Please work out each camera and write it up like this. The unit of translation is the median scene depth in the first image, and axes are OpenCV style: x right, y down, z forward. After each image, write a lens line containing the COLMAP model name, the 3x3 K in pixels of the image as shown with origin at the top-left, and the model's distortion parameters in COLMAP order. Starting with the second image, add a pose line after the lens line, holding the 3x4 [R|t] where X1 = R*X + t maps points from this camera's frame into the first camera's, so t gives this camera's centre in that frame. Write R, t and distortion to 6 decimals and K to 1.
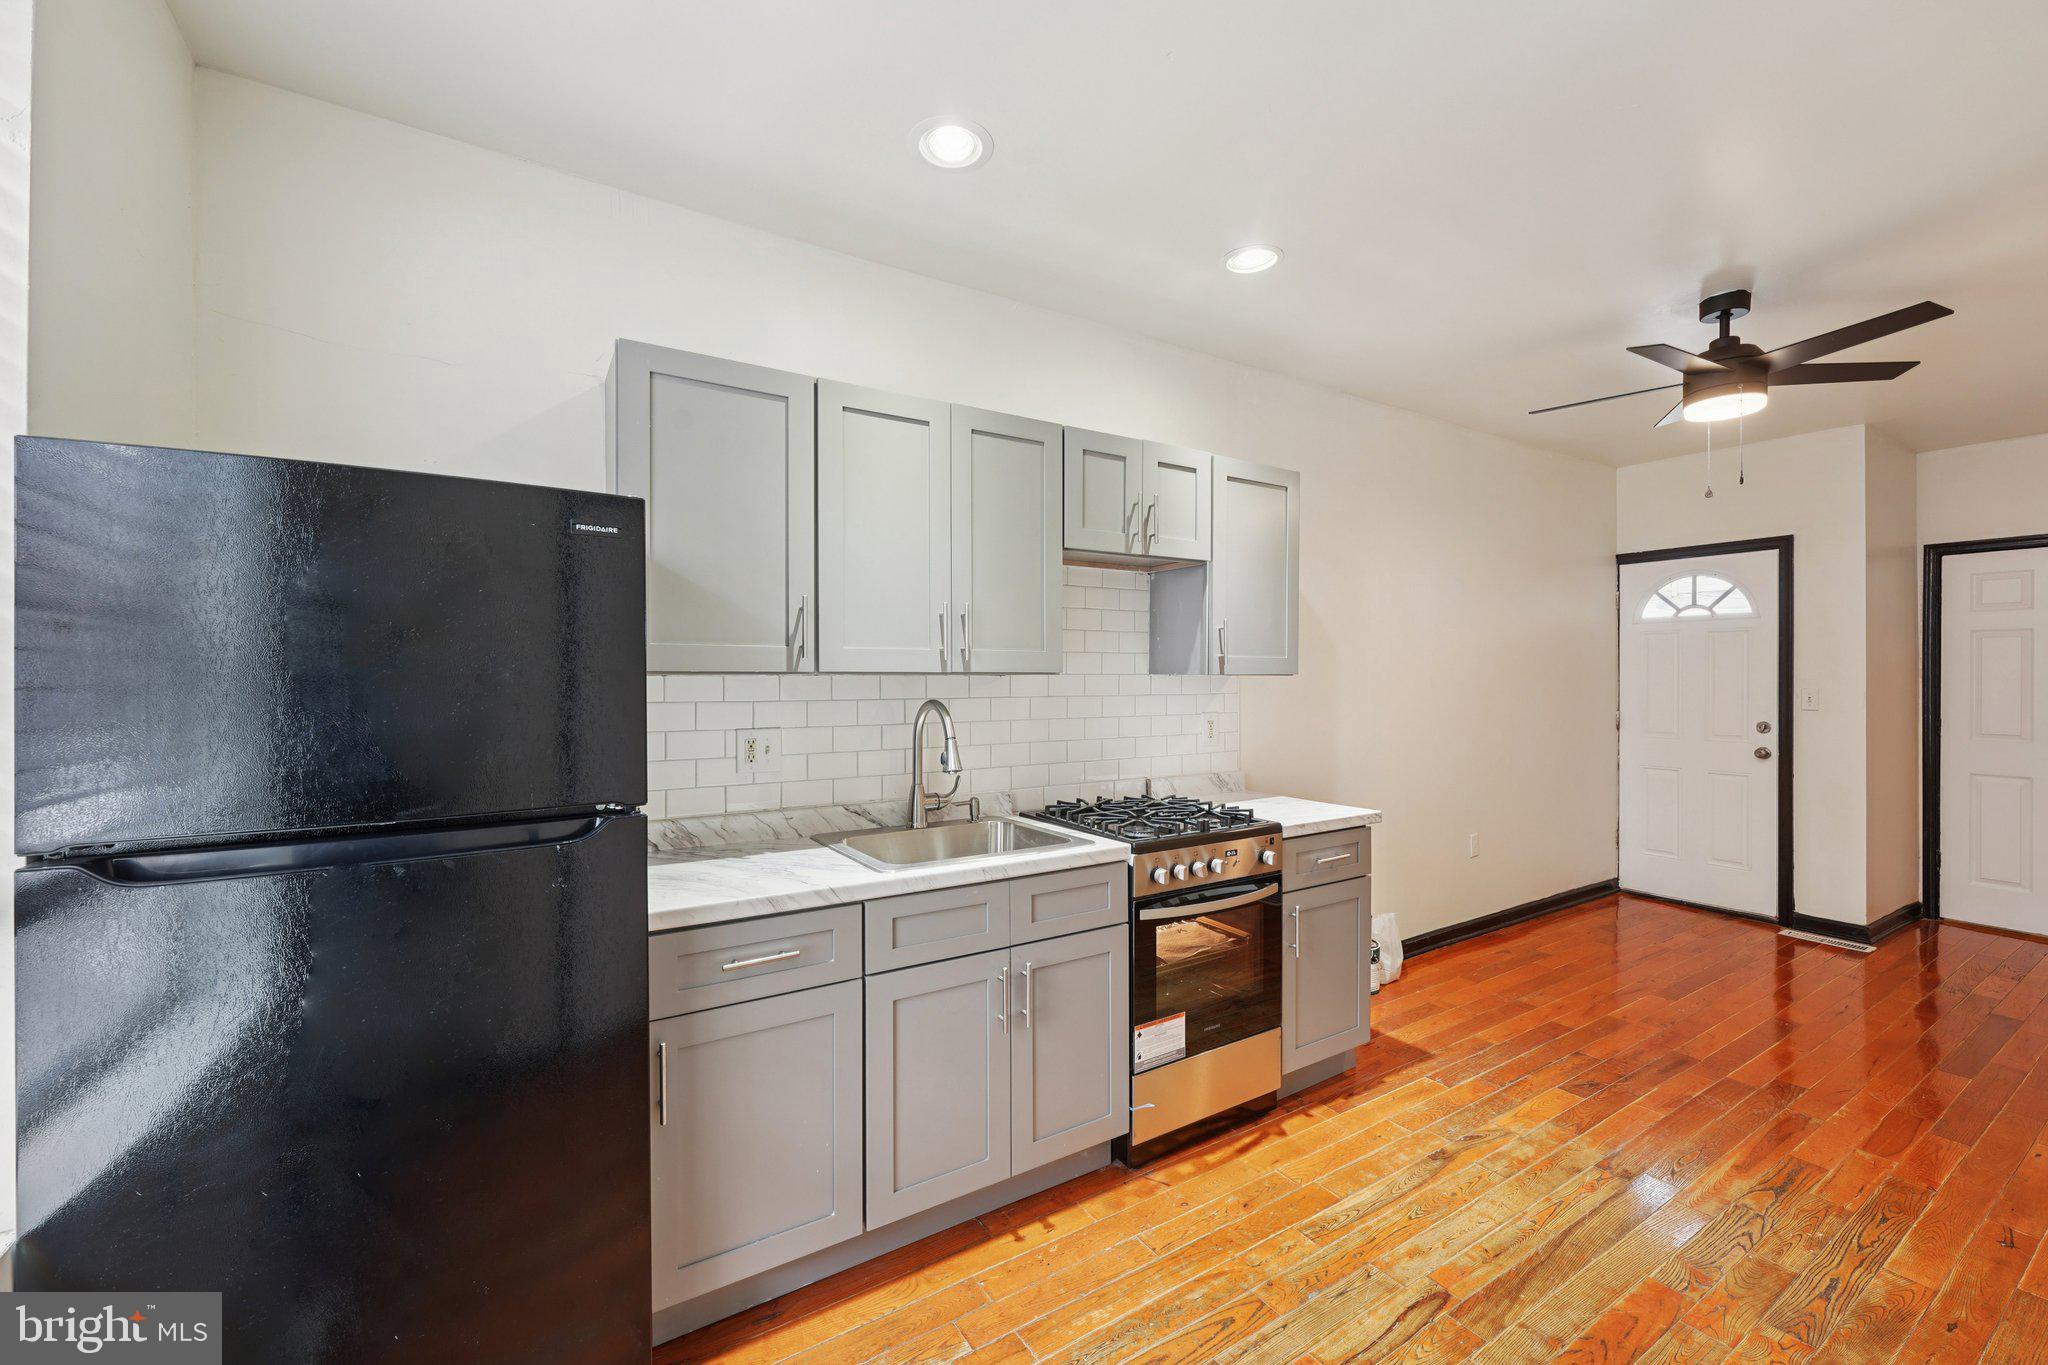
lens RADIAL K [[825.7, 0, 1017.2], [0, 825.7, 677.8], [0, 0, 1]] dist [0.001095, 0.000080]
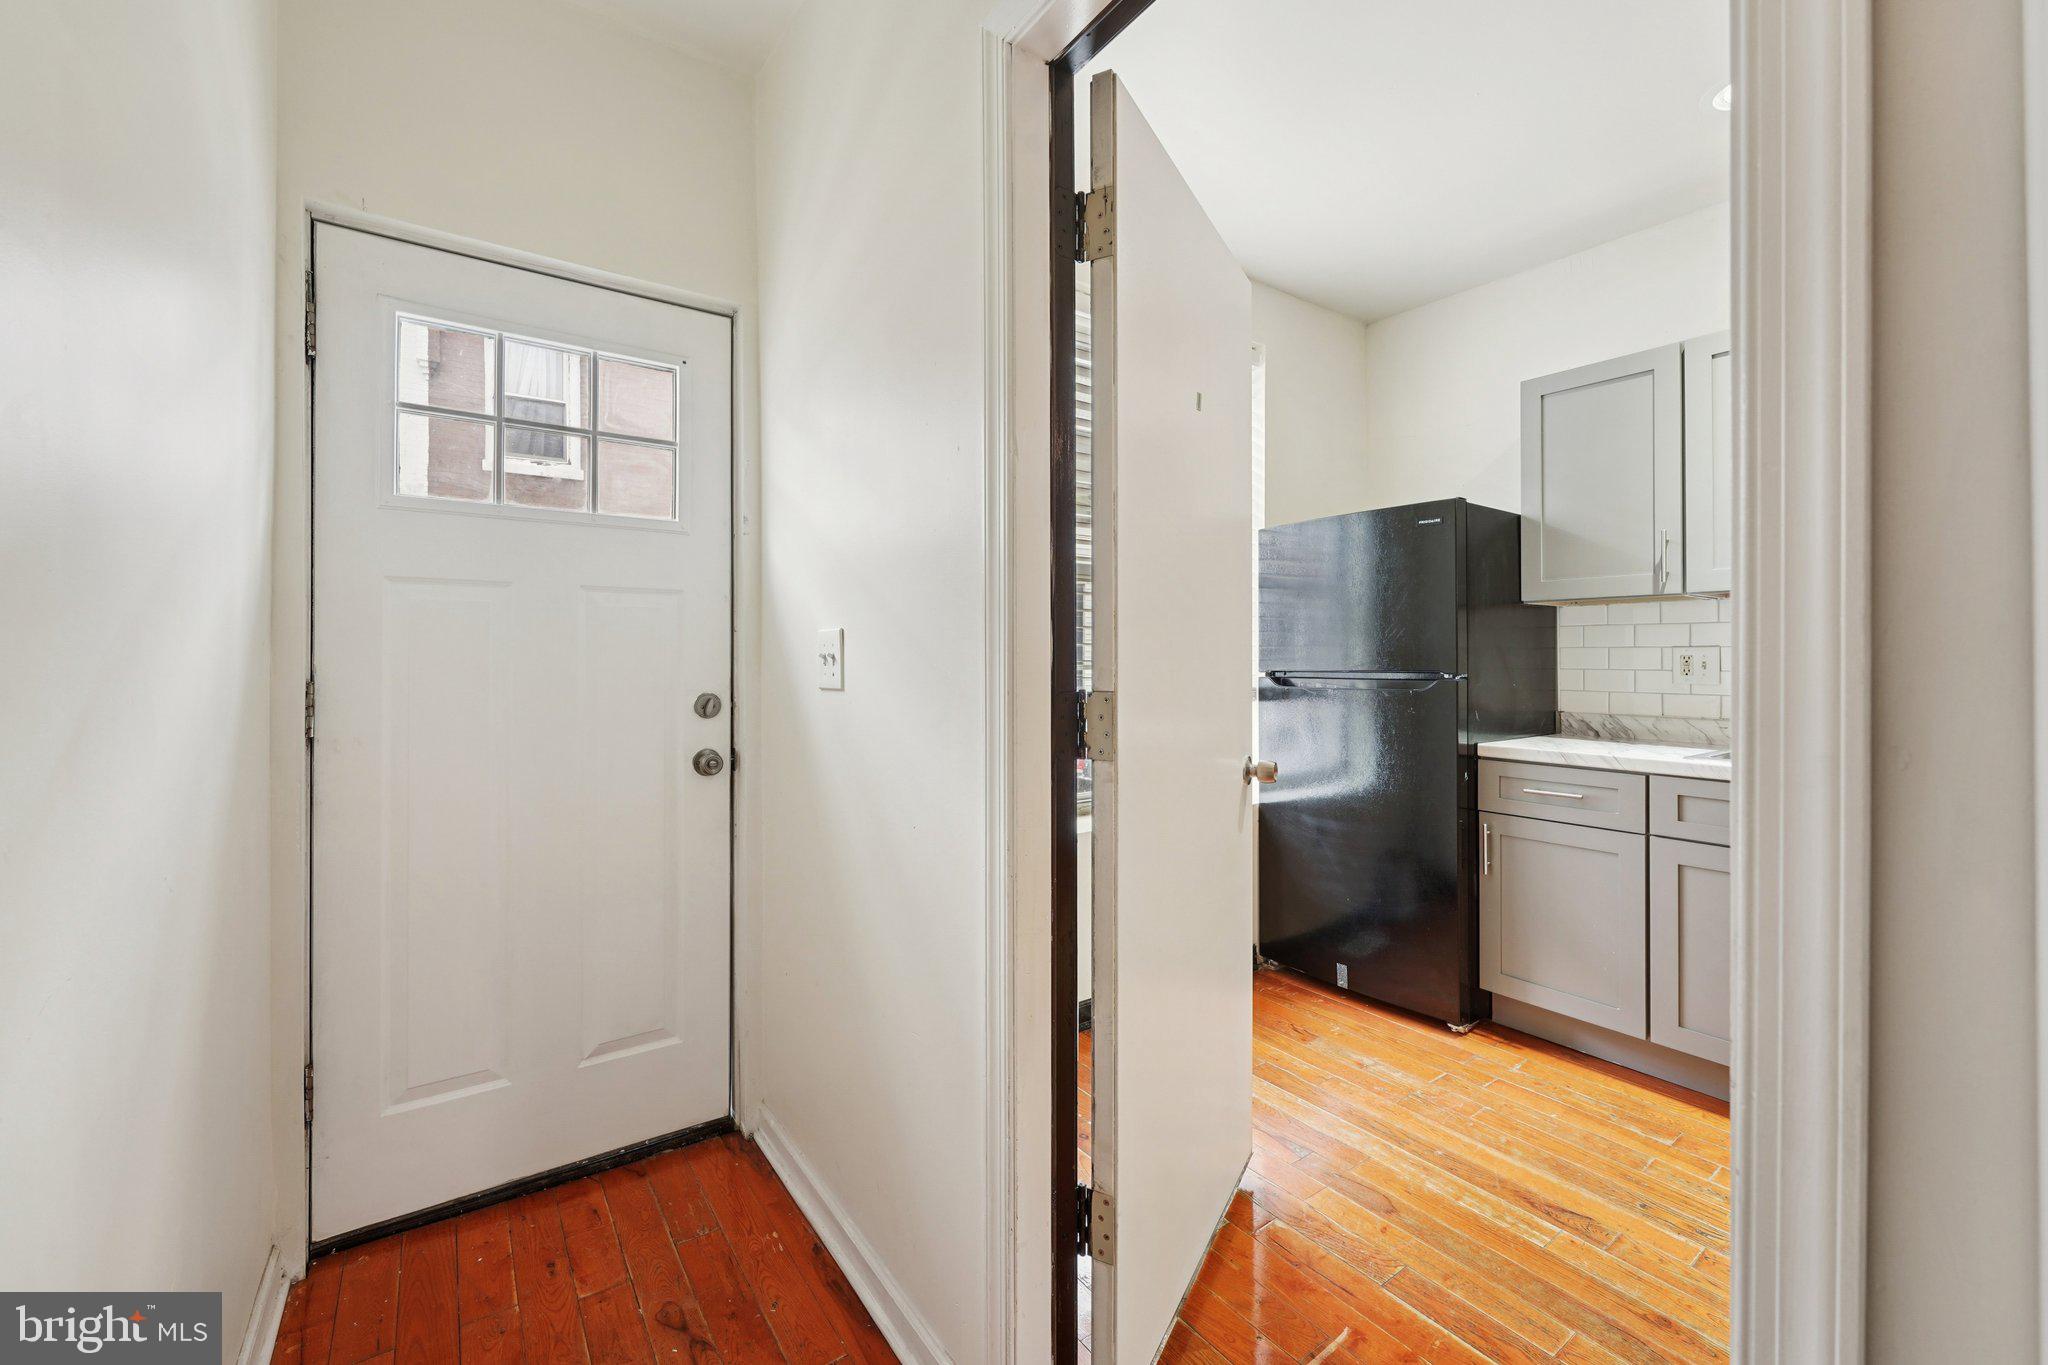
lens RADIAL K [[821.6, 0, 1021.0], [0, 821.6, 659.6], [0, 0, 1]] dist [0.000322, -0.000005]
pose [[0.059247, 0.005442, -0.998229, 0.820820], [0.001004, 0.999984, 0.005512, 0.076700], [0.998243, -0.001328, 0.059241, -0.006862]]
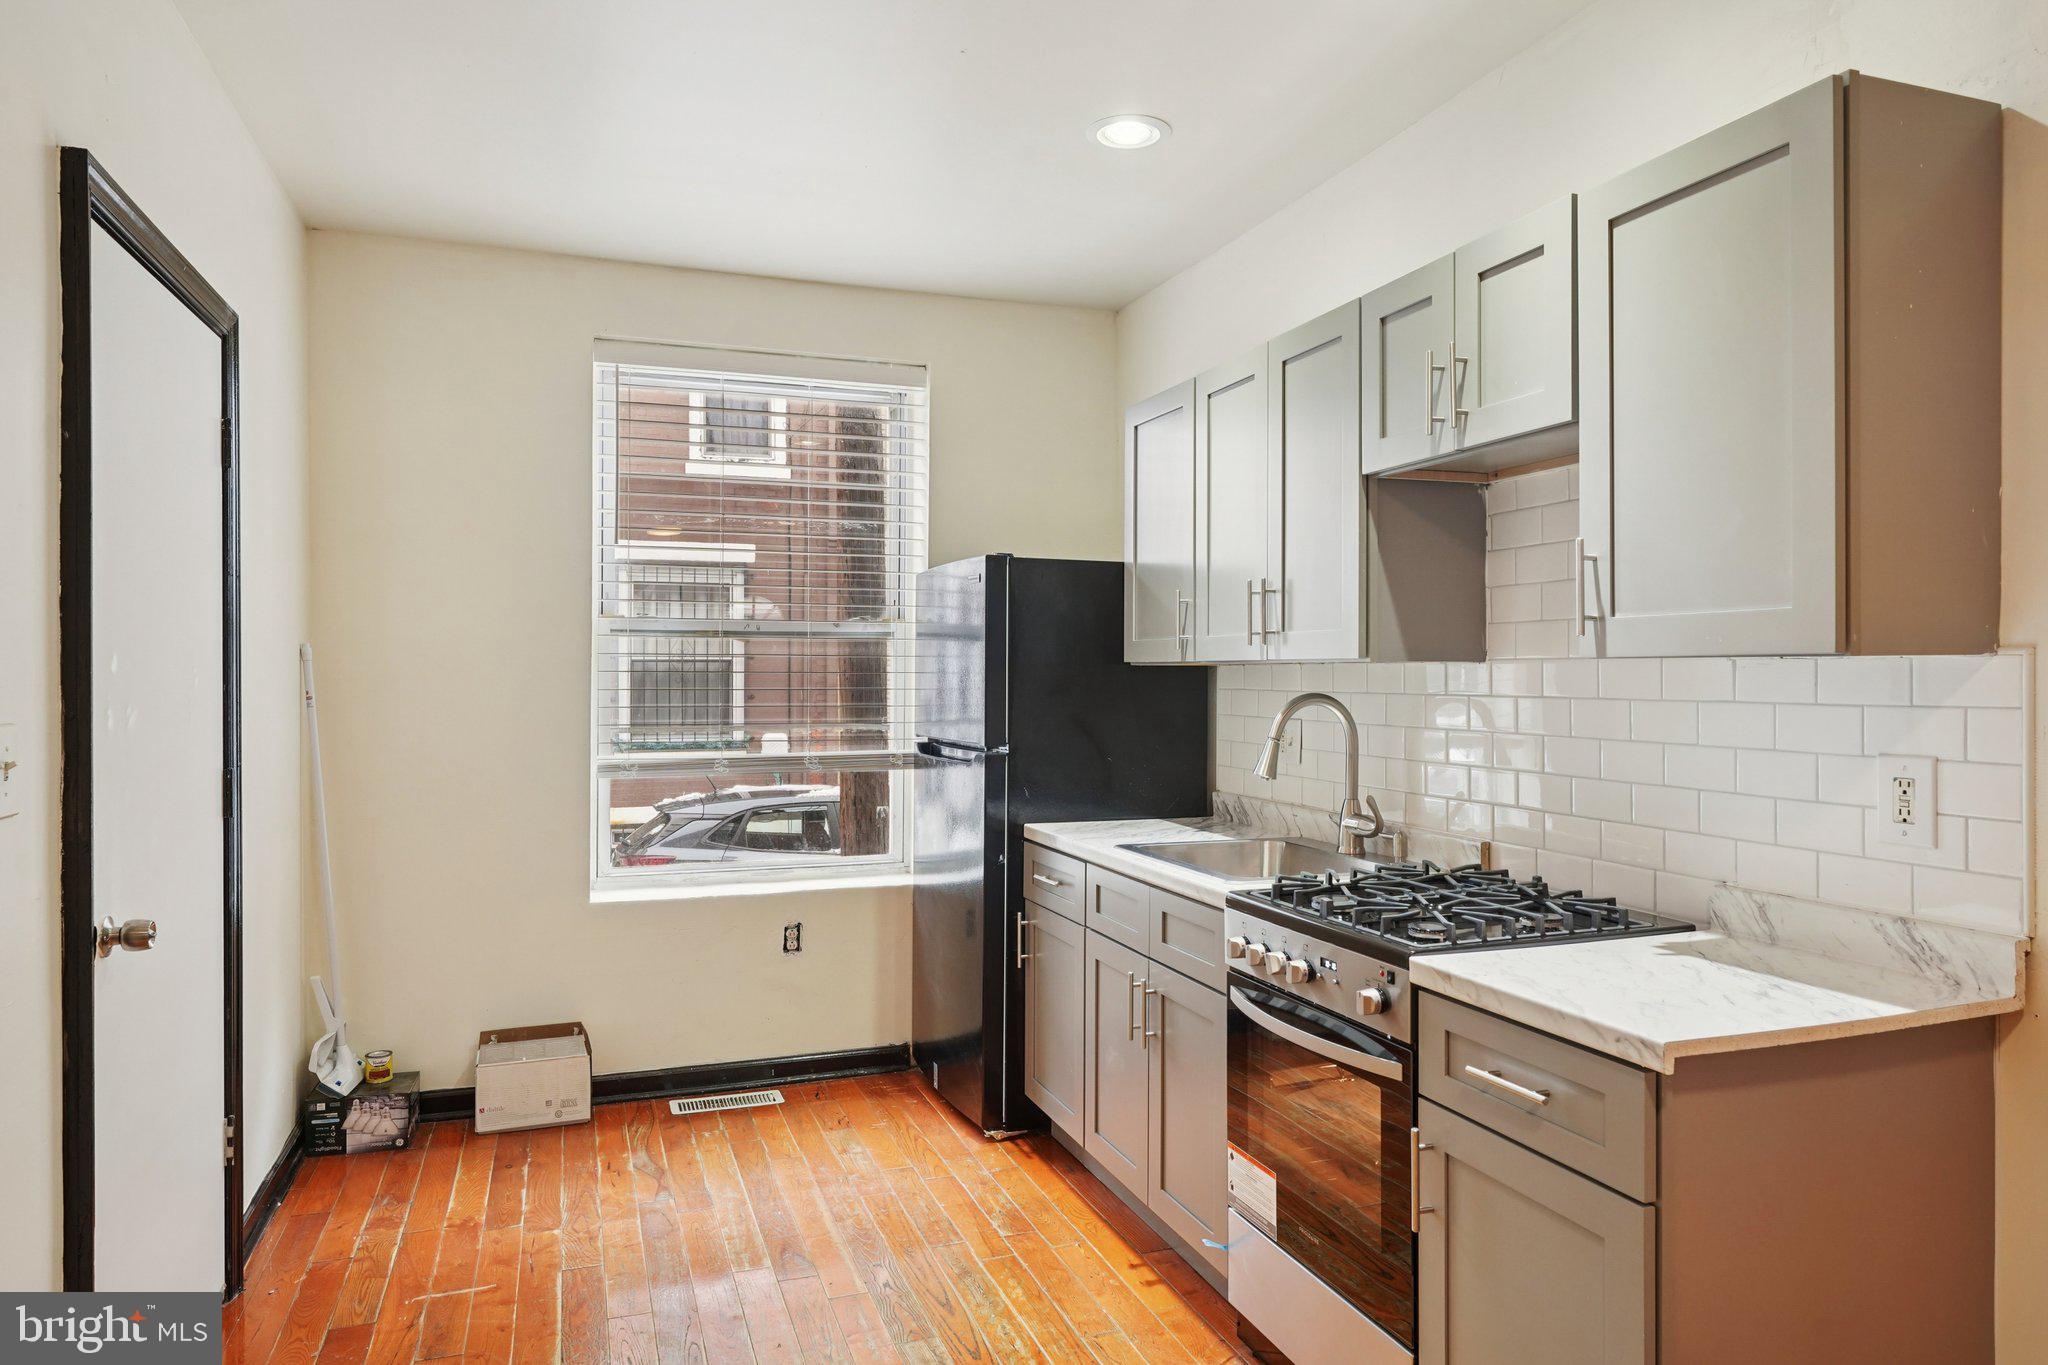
lens RADIAL K [[1287.5, 0, 1022.5], [0, 1287.5, 680.1], [0, 0, 1]] dist [-0.000200, 0.000148]
pose [[-0.217984, 0.007669, -0.975922, 1.319529], [0.003250, 0.999969, 0.007132, 0.003604], [0.975947, -0.001617, -0.218002, 1.089300]]
